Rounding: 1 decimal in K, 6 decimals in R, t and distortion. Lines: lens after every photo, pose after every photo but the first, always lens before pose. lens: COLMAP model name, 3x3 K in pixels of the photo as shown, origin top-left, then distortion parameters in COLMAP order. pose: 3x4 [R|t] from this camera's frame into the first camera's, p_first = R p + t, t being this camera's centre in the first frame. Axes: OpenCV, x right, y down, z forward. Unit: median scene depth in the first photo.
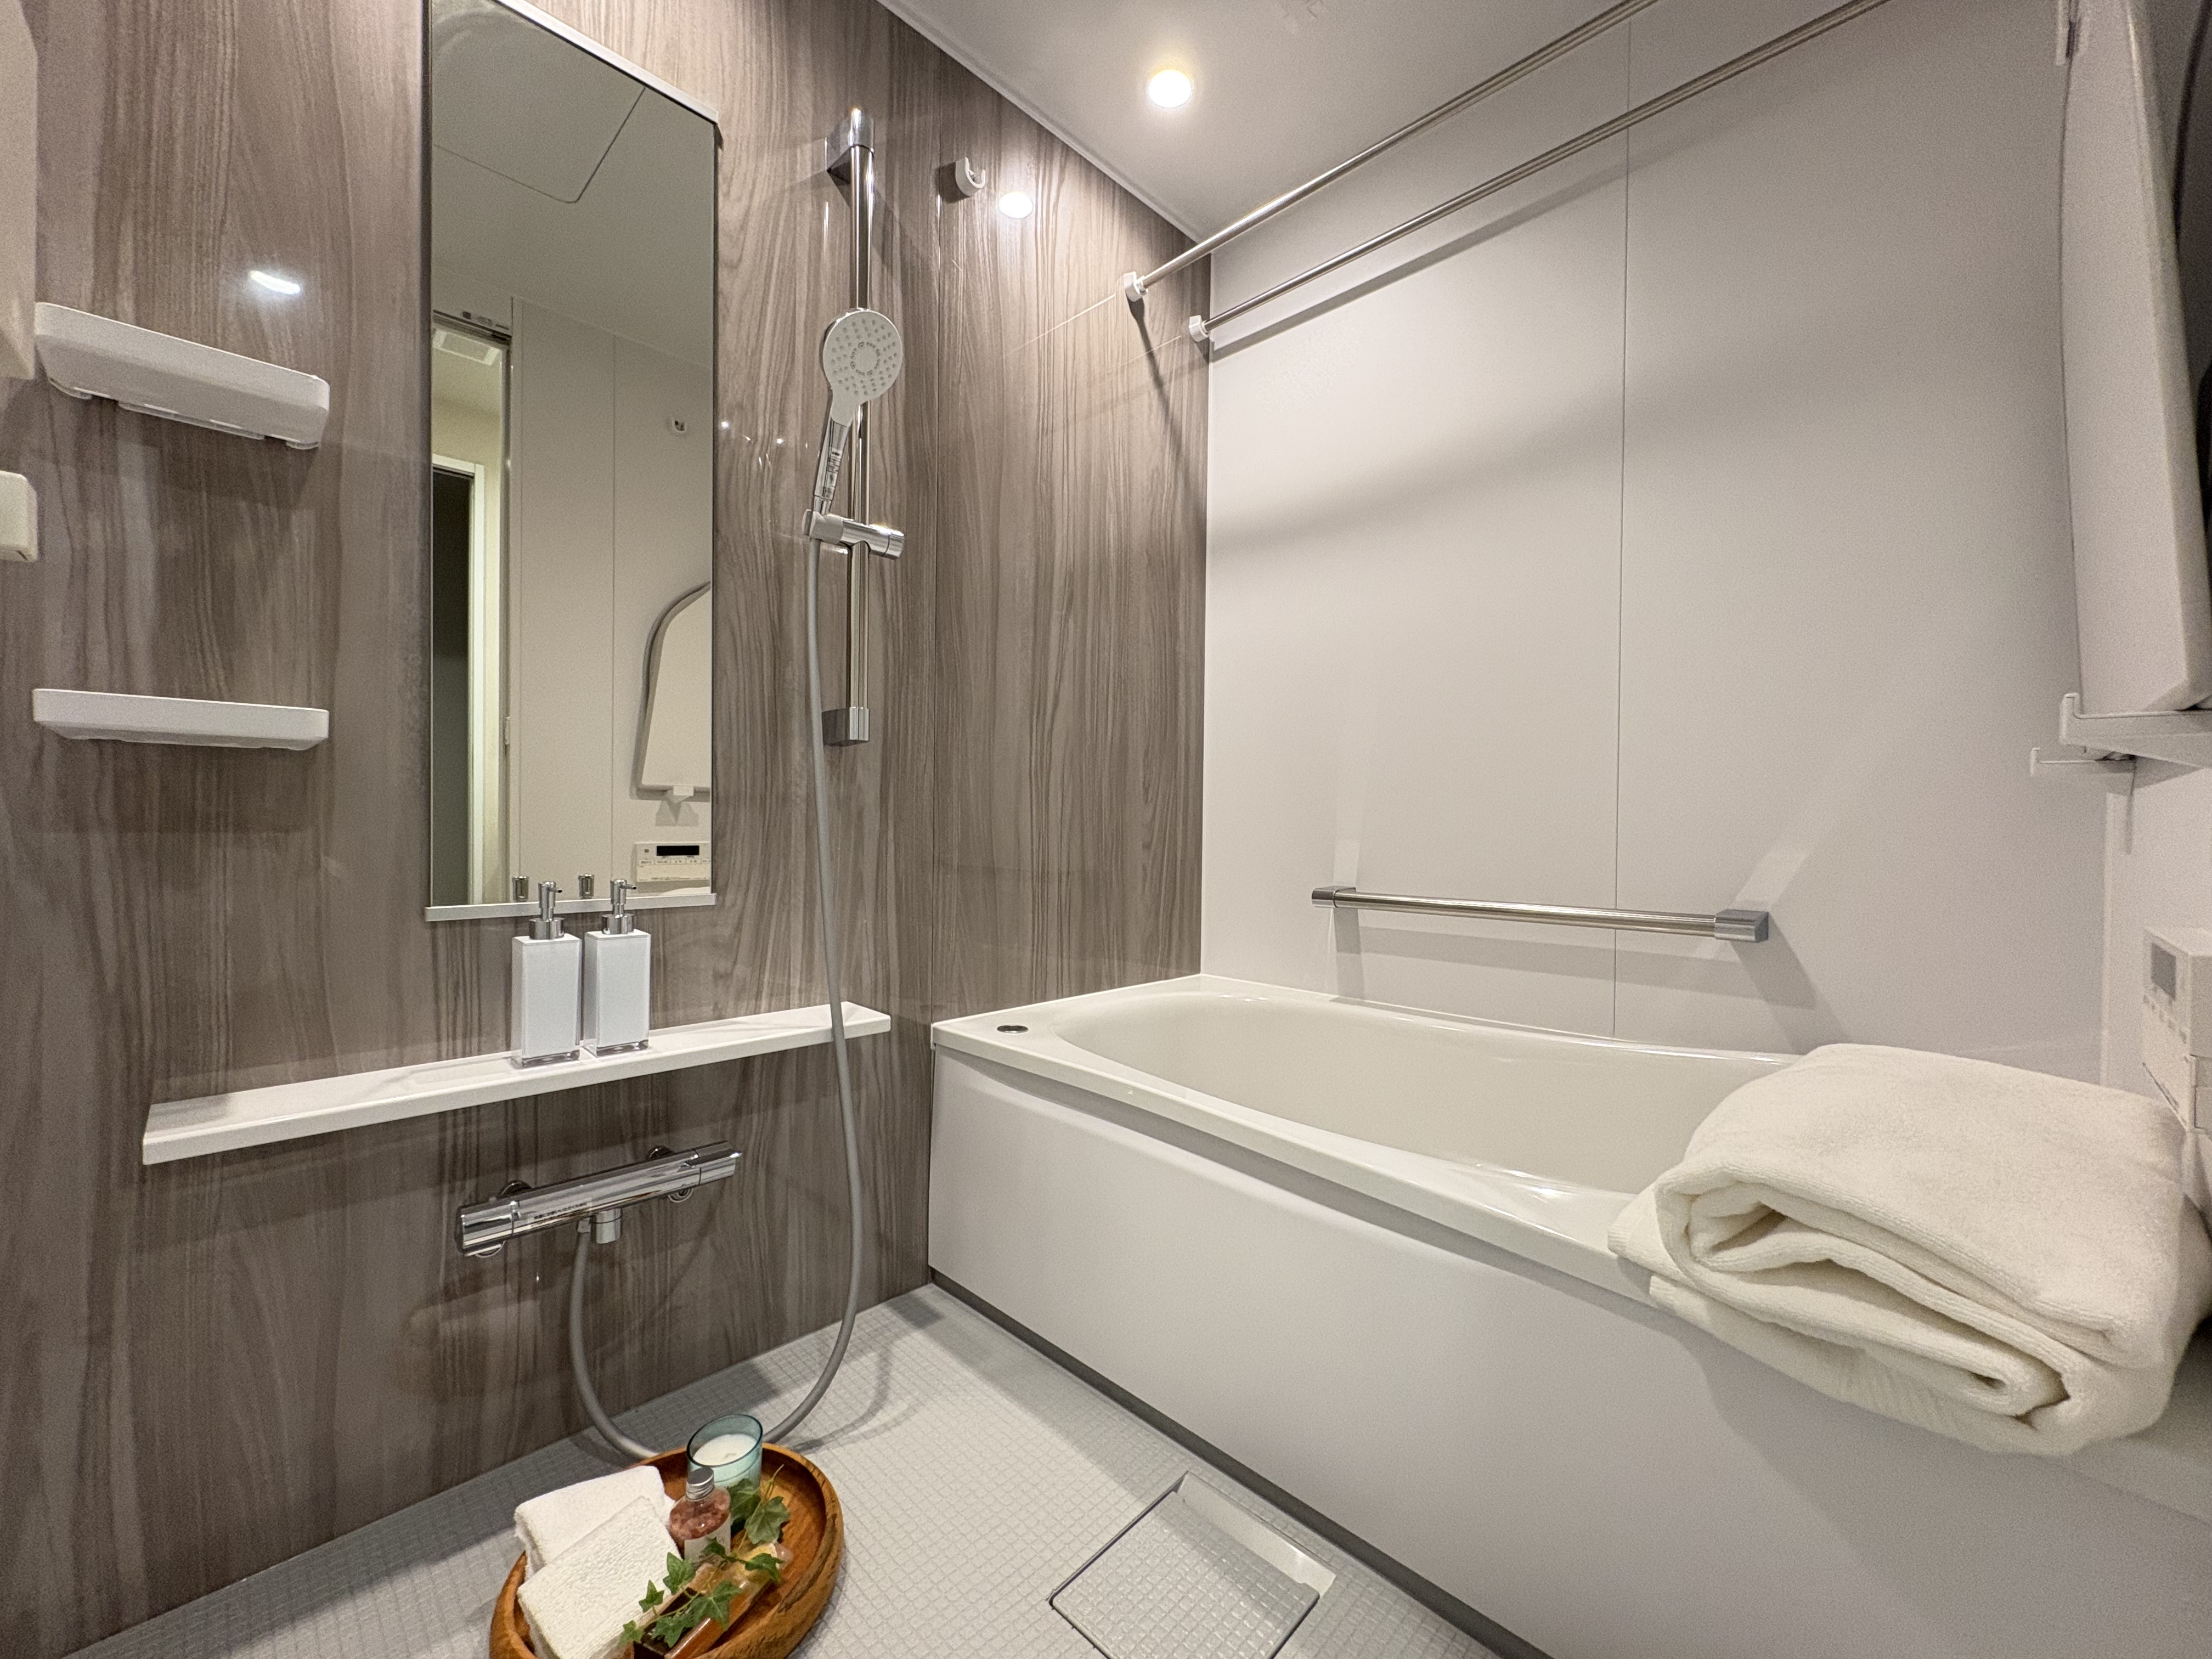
lens RADIAL K [[872.7, 0, 1106.0], [0, 872.7, 829.5], [0, 0, 1]] dist [-0.001383, -0.000181]
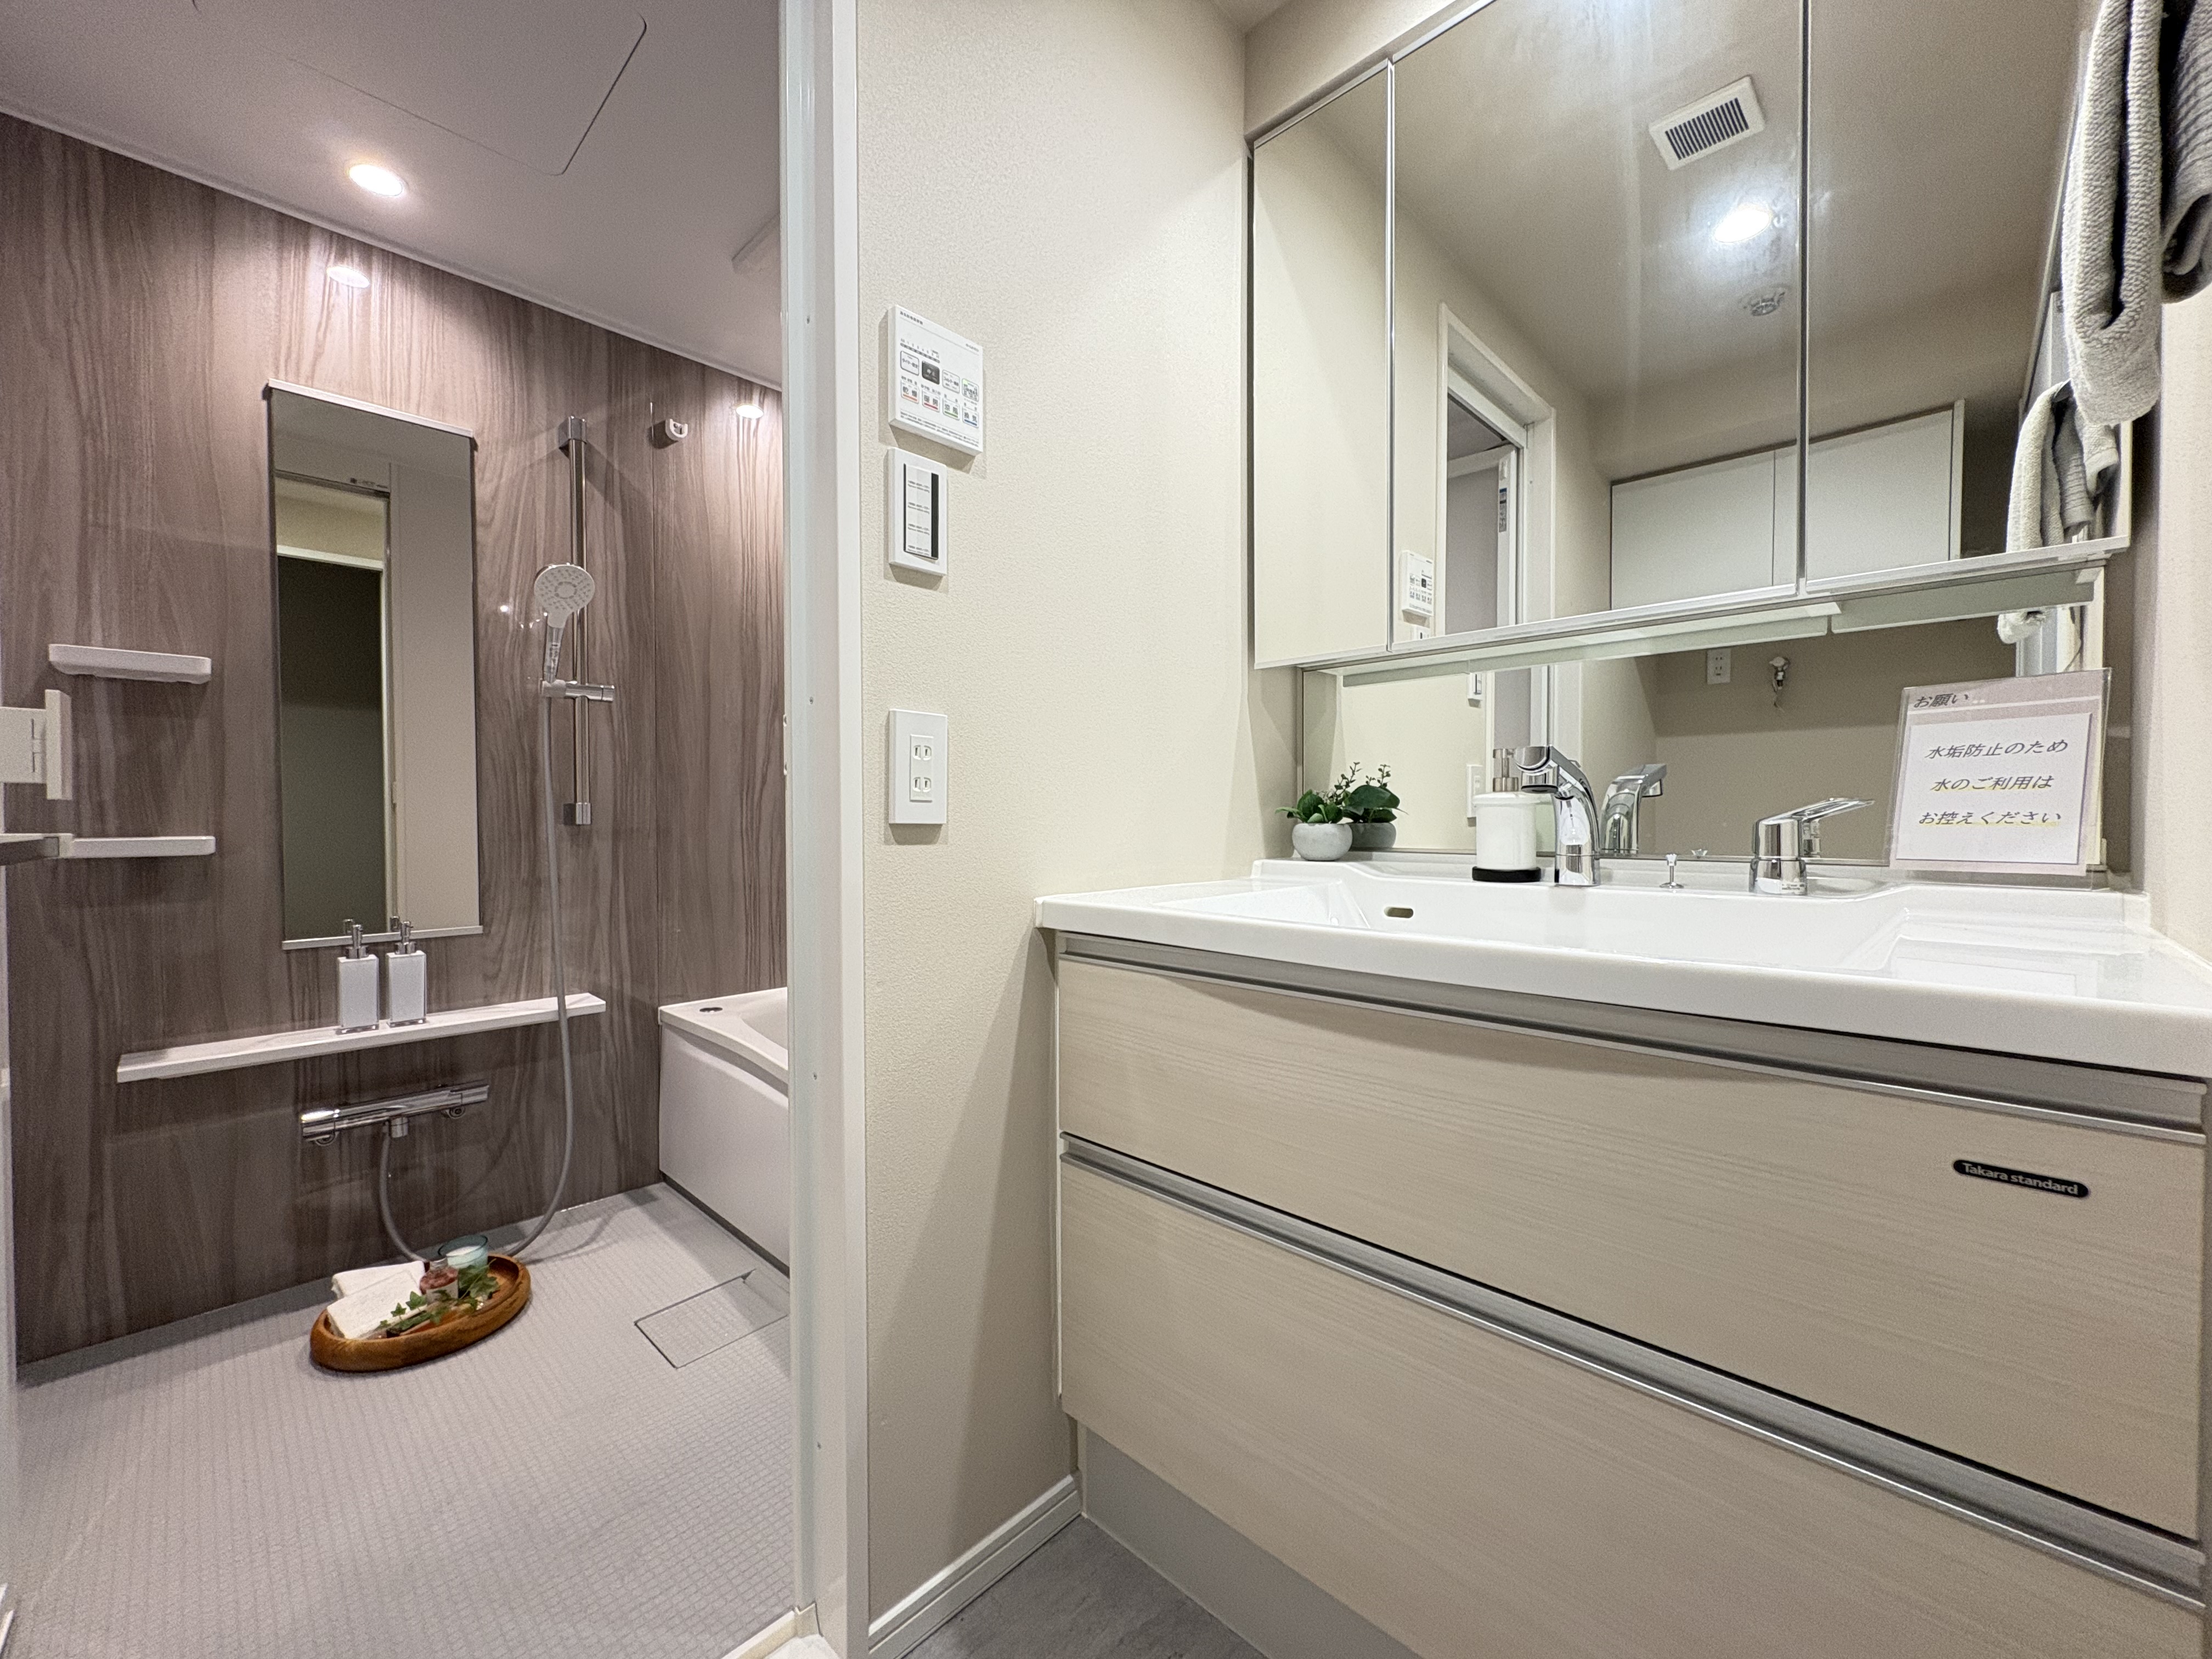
lens RADIAL K [[874.7, 0, 1106.0], [0, 874.7, 829.5], [0, 0, 1]] dist [0.002533, -0.001142]
pose [[0.999814, -0.016078, 0.010682, 0.726277], [0.015985, 0.999835, 0.008652, -0.105670], [-0.010819, -0.008480, 0.999906, -0.649974]]
